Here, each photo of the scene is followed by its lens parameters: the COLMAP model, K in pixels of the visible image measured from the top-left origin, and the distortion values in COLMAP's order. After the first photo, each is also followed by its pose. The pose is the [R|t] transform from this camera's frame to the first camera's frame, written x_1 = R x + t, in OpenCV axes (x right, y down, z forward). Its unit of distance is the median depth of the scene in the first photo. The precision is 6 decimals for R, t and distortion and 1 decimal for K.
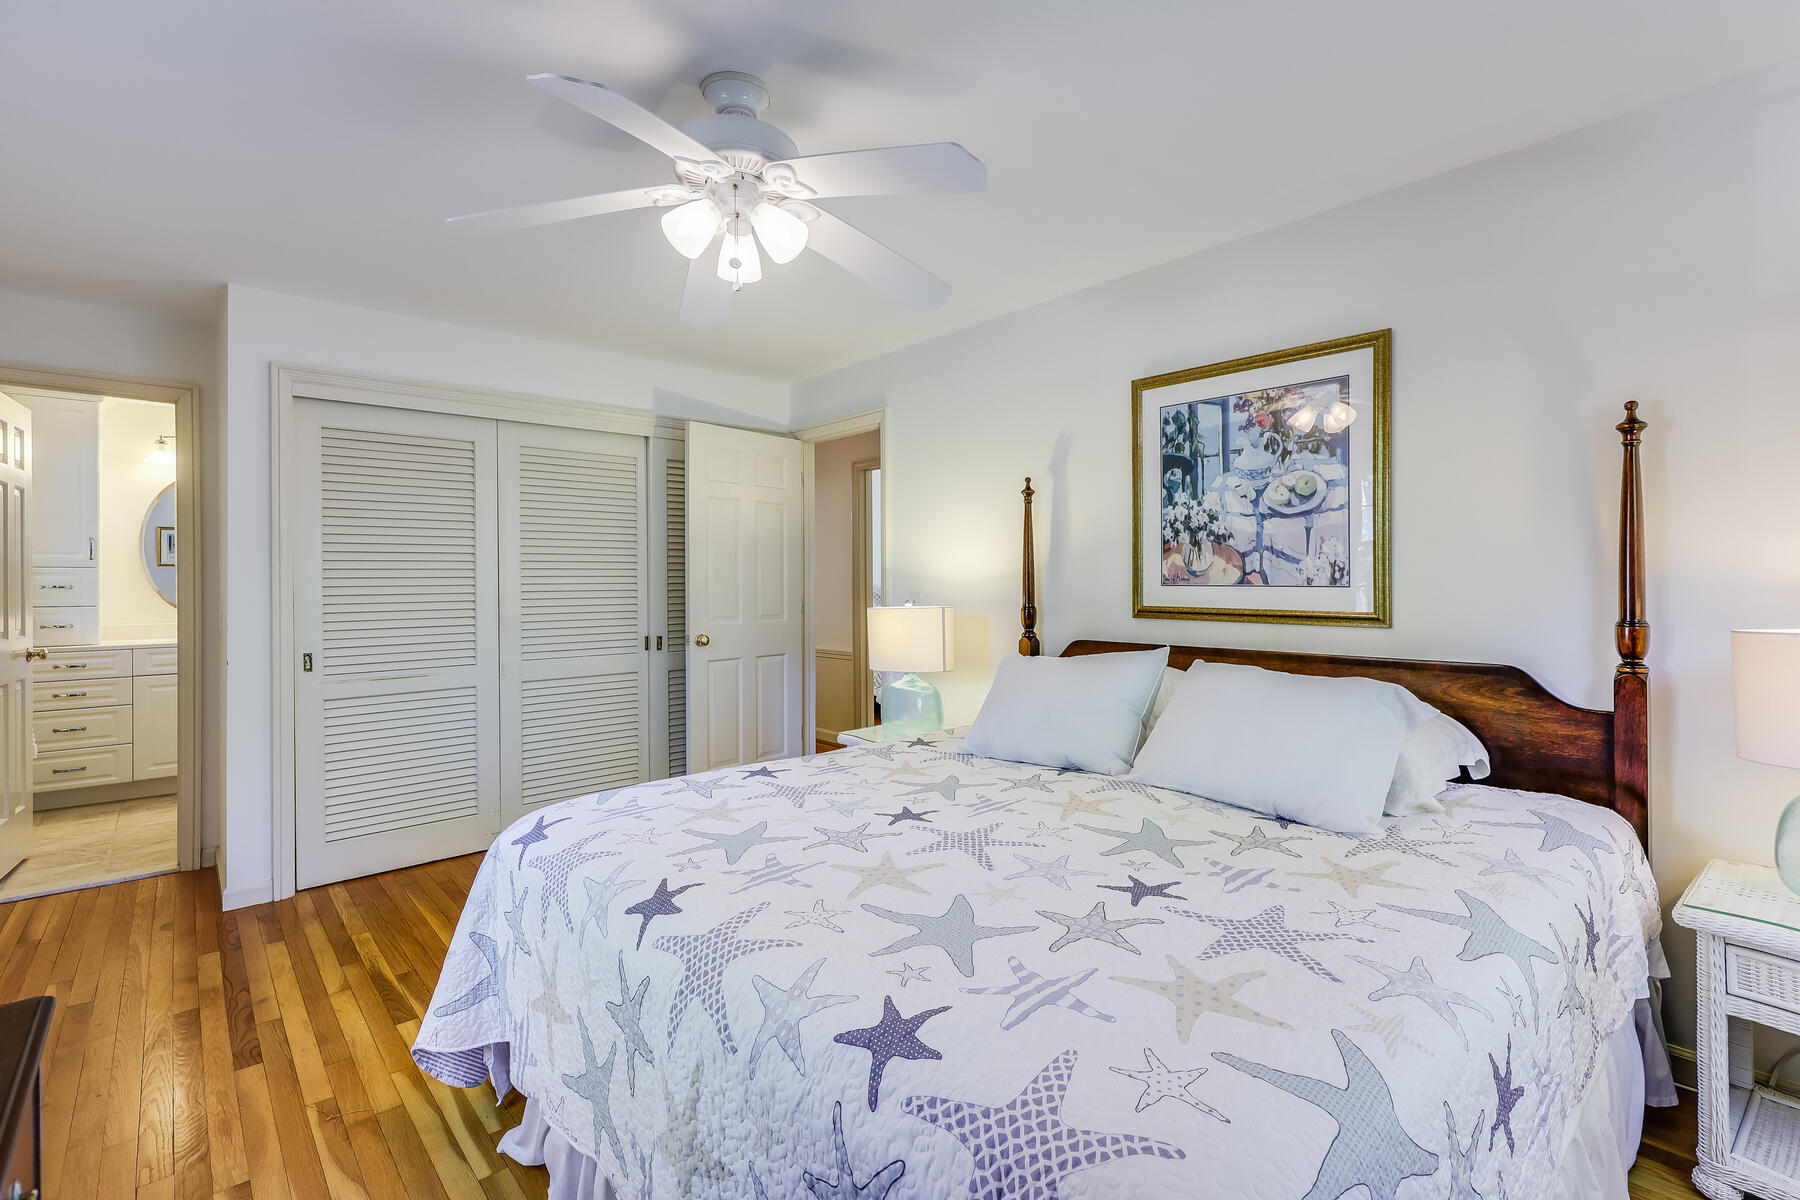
lens RADIAL K [[875.3, 0, 885.7], [0, 875.3, 600.8], [0, 0, 1]] dist [-0.000925, 0.000748]
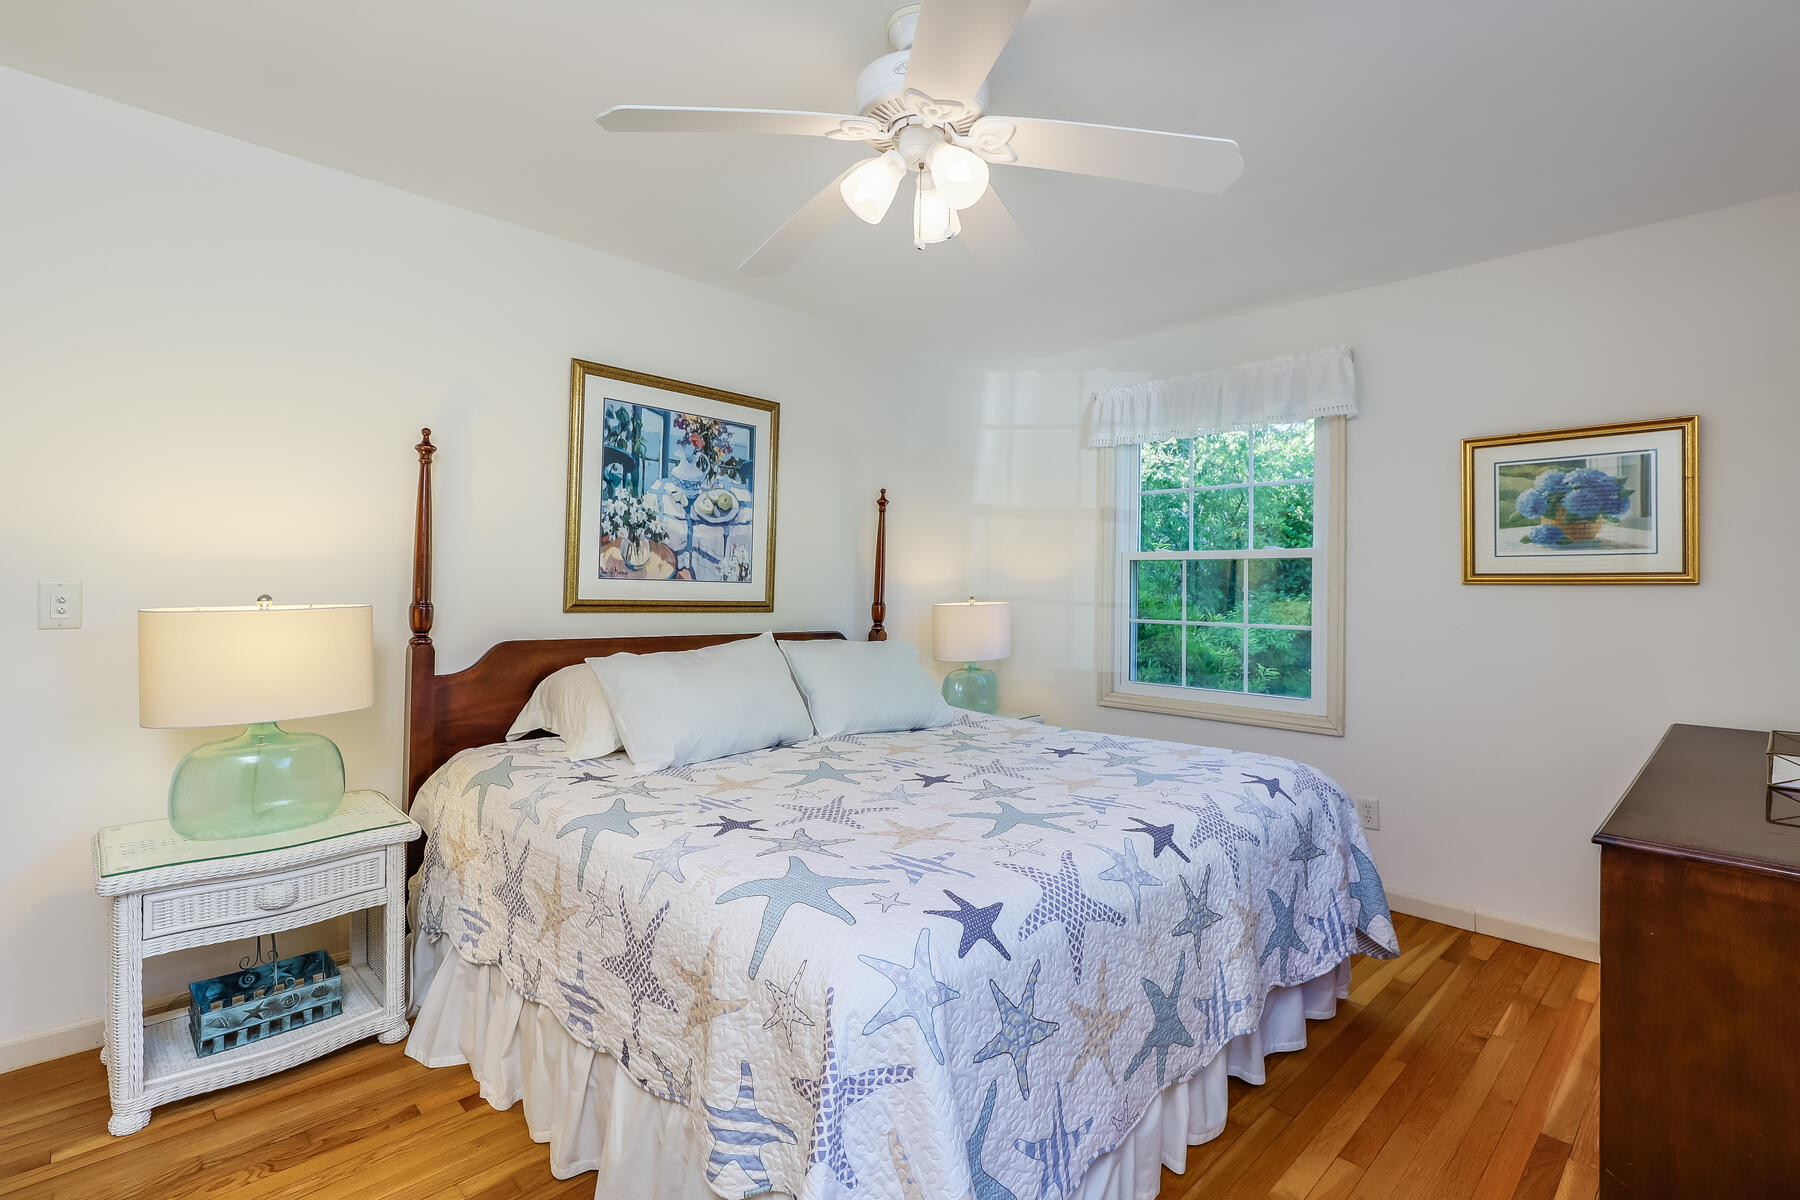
lens RADIAL K [[810.3, 0, 884.7], [0, 810.3, 583.5], [0, 0, 1]] dist [-0.002590, 0.000480]
pose [[-0.076667, -0.000355, 0.997057, -0.659977], [-0.003477, 0.999994, 0.000088, -0.013886], [-0.997051, -0.003460, -0.076668, 0.802290]]
